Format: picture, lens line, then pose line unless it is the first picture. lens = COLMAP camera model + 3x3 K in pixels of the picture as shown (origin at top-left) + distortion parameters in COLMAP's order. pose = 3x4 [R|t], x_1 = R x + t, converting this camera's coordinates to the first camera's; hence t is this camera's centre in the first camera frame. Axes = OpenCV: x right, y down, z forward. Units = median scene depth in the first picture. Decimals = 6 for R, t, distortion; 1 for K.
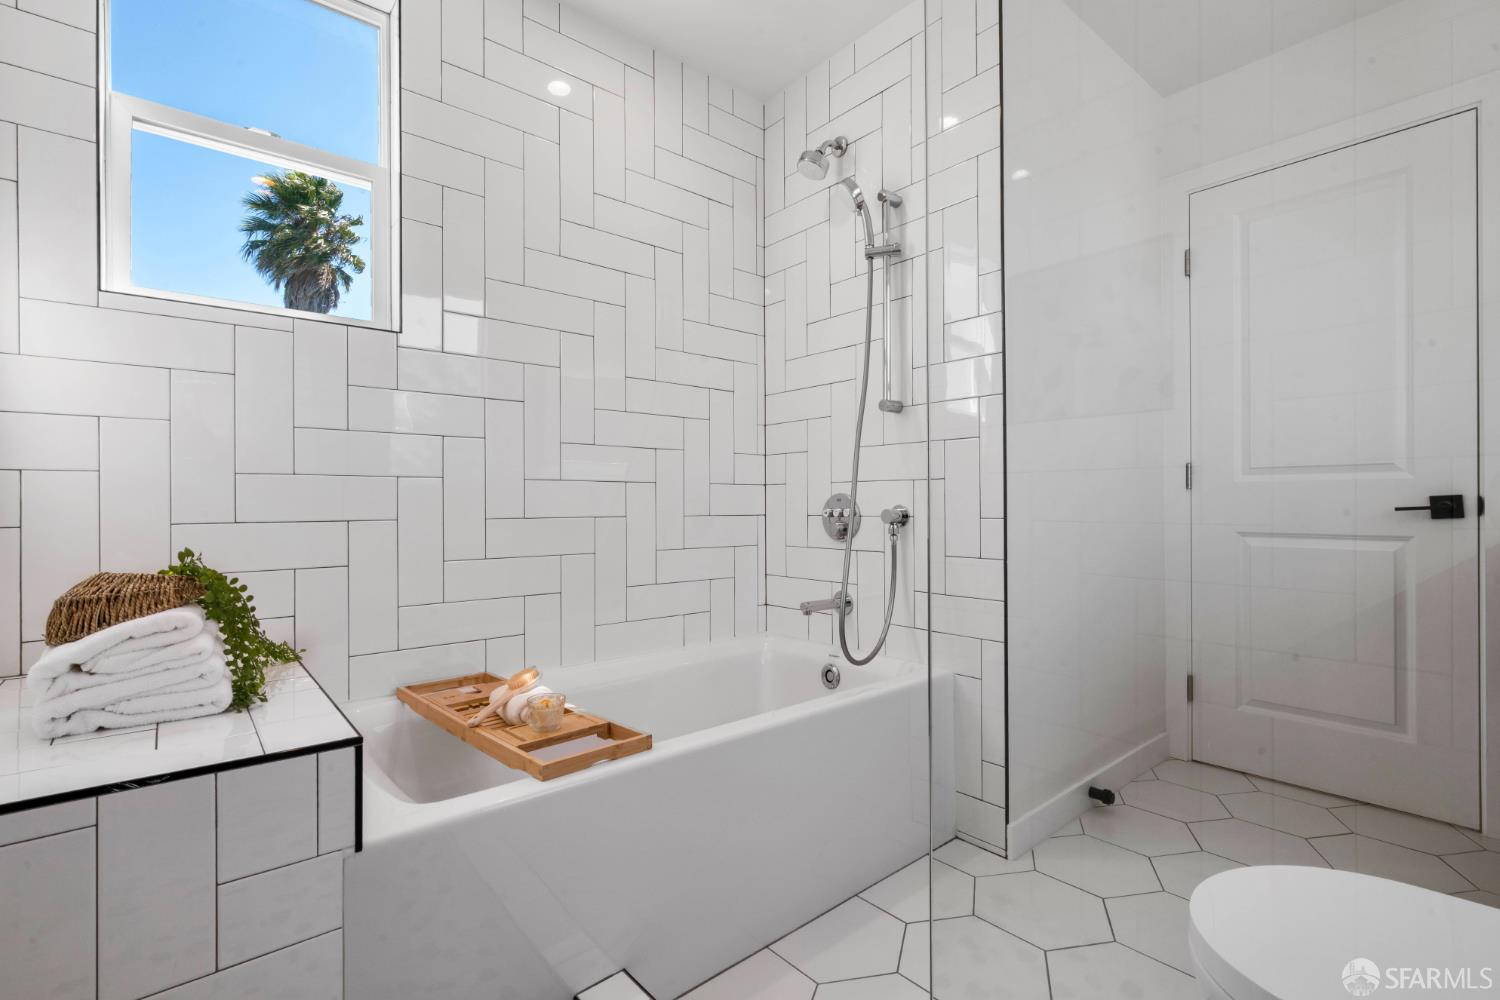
lens RADIAL K [[674.4, 0, 749.0], [0, 674.4, 498.6], [0, 0, 1]] dist [-0.007030, 0.000336]
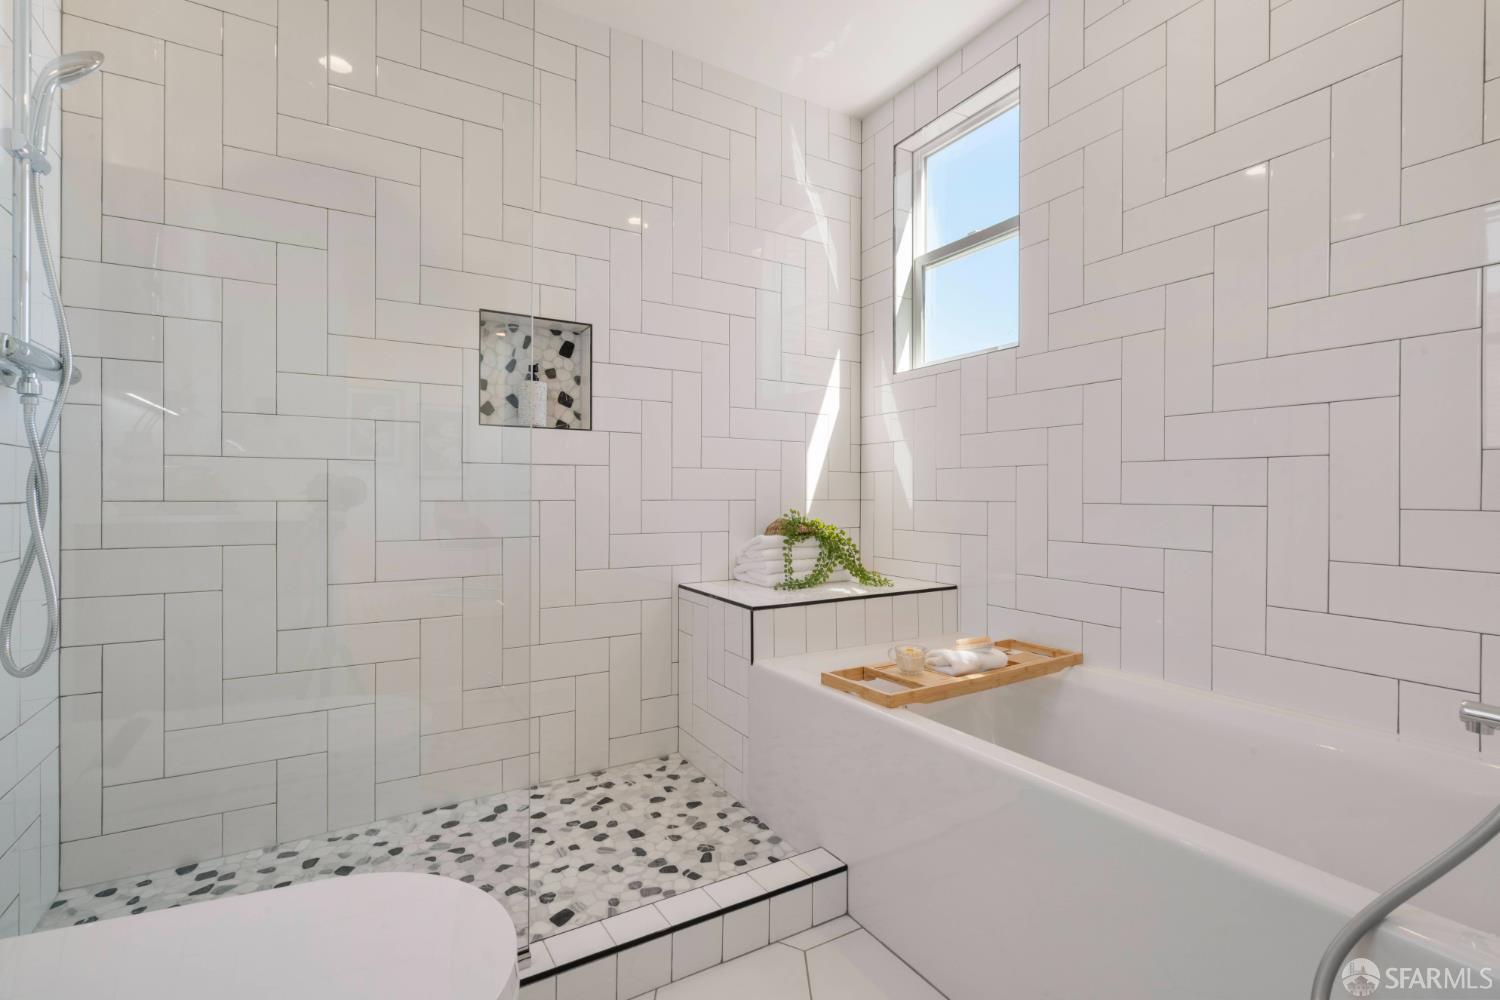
lens RADIAL K [[674.4, 0, 749.0], [0, 674.4, 498.6], [0, 0, 1]] dist [-0.007030, 0.000336]
pose [[-0.189415, 0.010071, -0.981845, 0.963860], [0.003159, 0.999948, 0.009648, 0.014938], [0.981892, -0.001274, -0.189437, 0.957675]]
